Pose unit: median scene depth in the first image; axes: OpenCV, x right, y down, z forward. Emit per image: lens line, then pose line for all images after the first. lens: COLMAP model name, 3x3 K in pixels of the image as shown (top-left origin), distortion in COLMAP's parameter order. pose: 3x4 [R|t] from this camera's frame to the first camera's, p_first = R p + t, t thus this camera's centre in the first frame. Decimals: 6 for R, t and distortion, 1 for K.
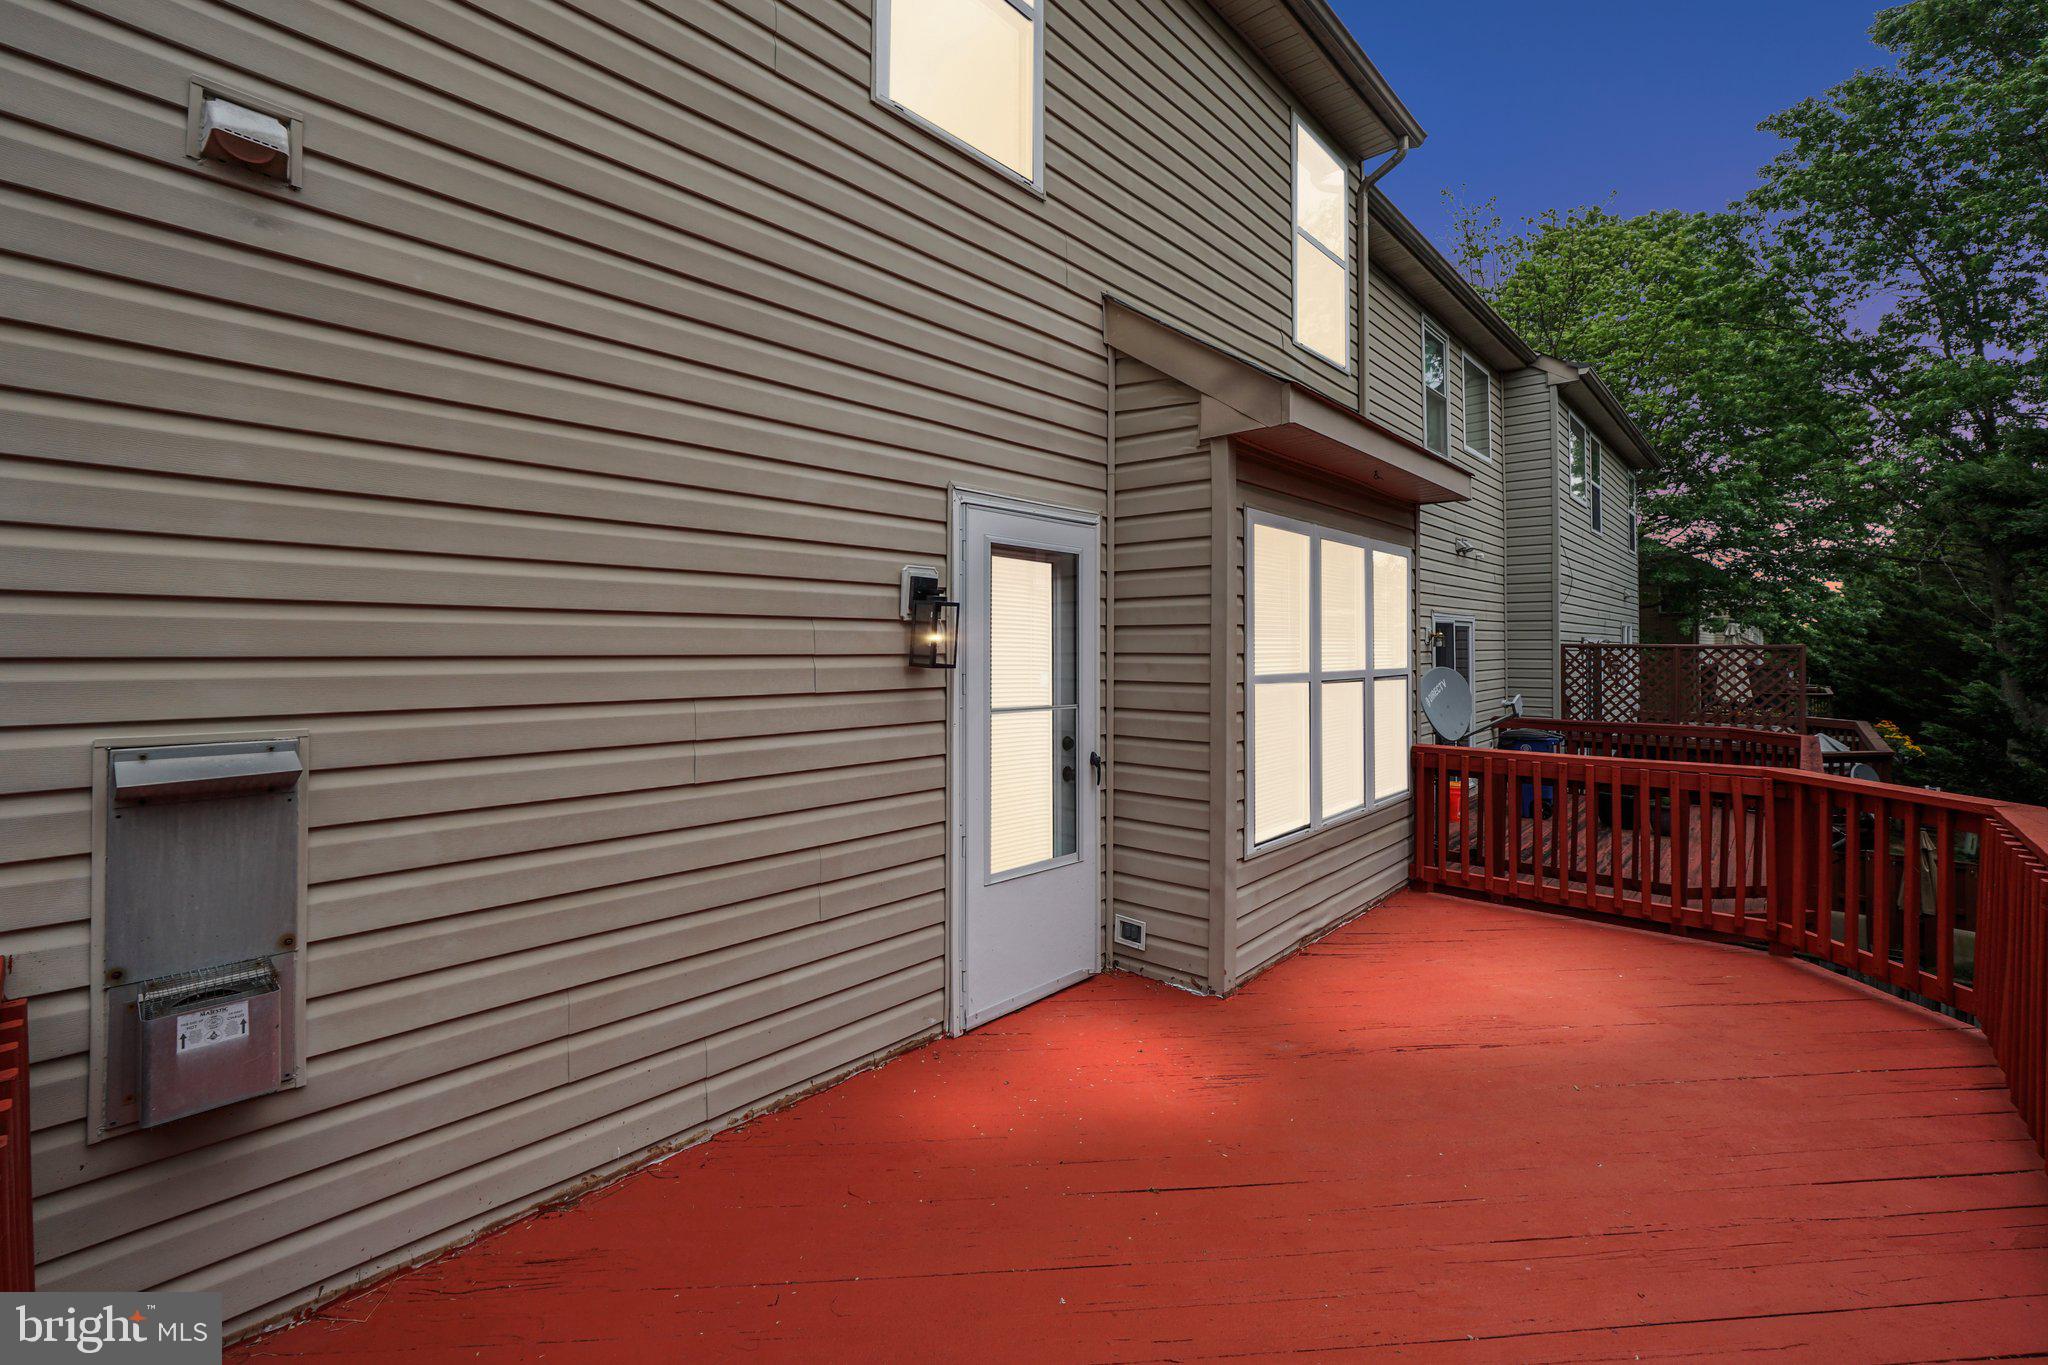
lens RADIAL K [[897.8, 0, 1025.2], [0, 897.8, 644.2], [0, 0, 1]] dist [0.000517, 0.000880]
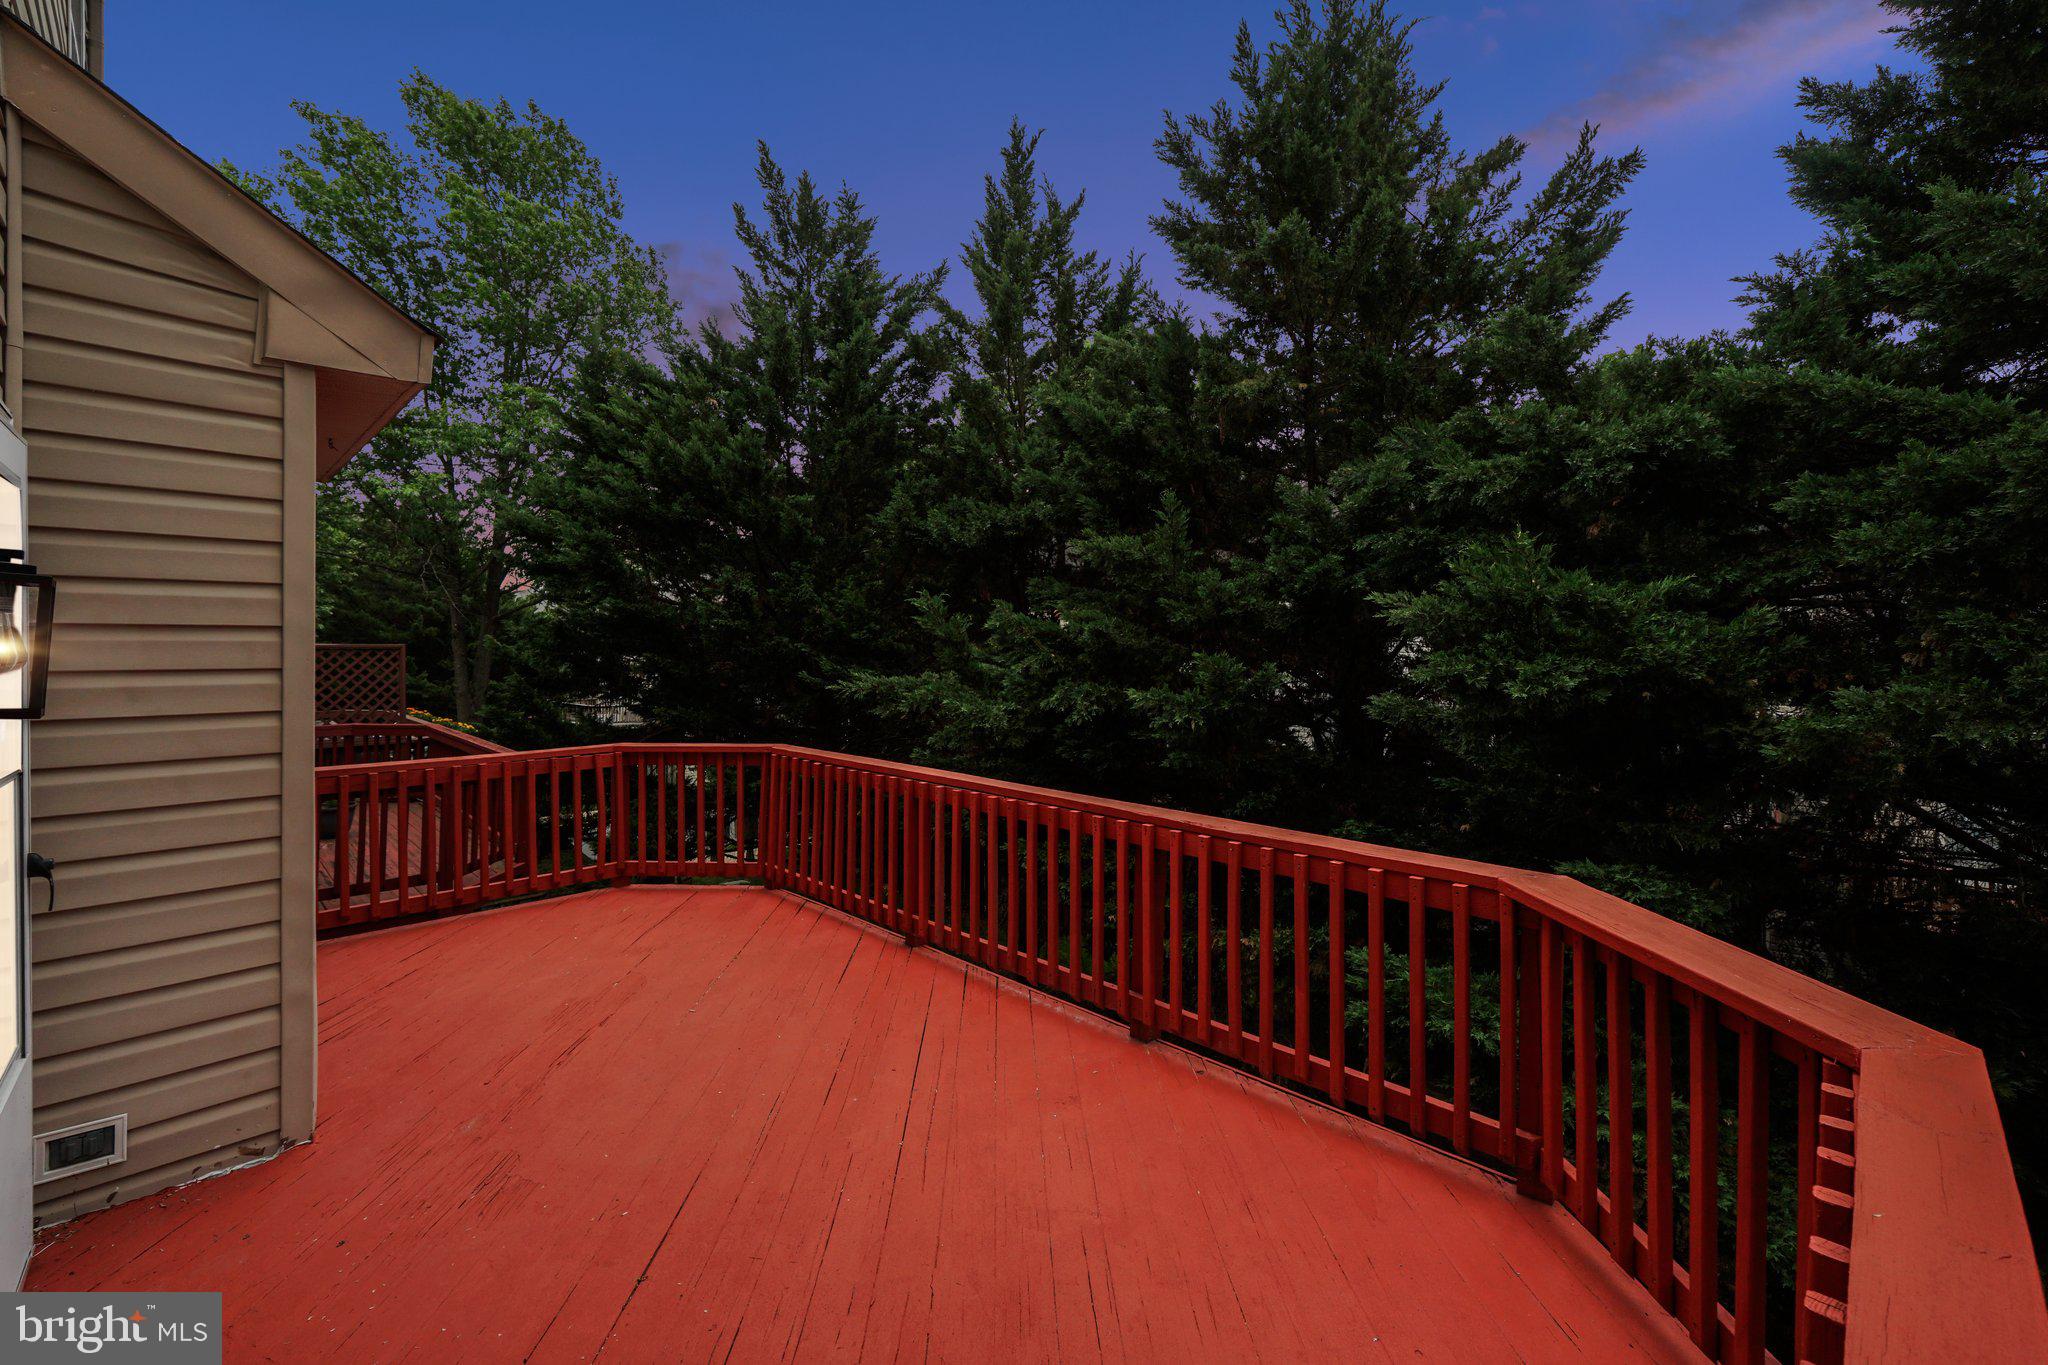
lens RADIAL K [[897.8, 0, 1025.7], [0, 897.8, 669.1], [0, 0, 1]] dist [0.000517, 0.000880]
pose [[0.042898, -0.030188, 0.998623, -0.438937], [-0.004653, 0.999527, 0.030415, -0.012601], [-0.999069, -0.005951, 0.042737, 0.366042]]
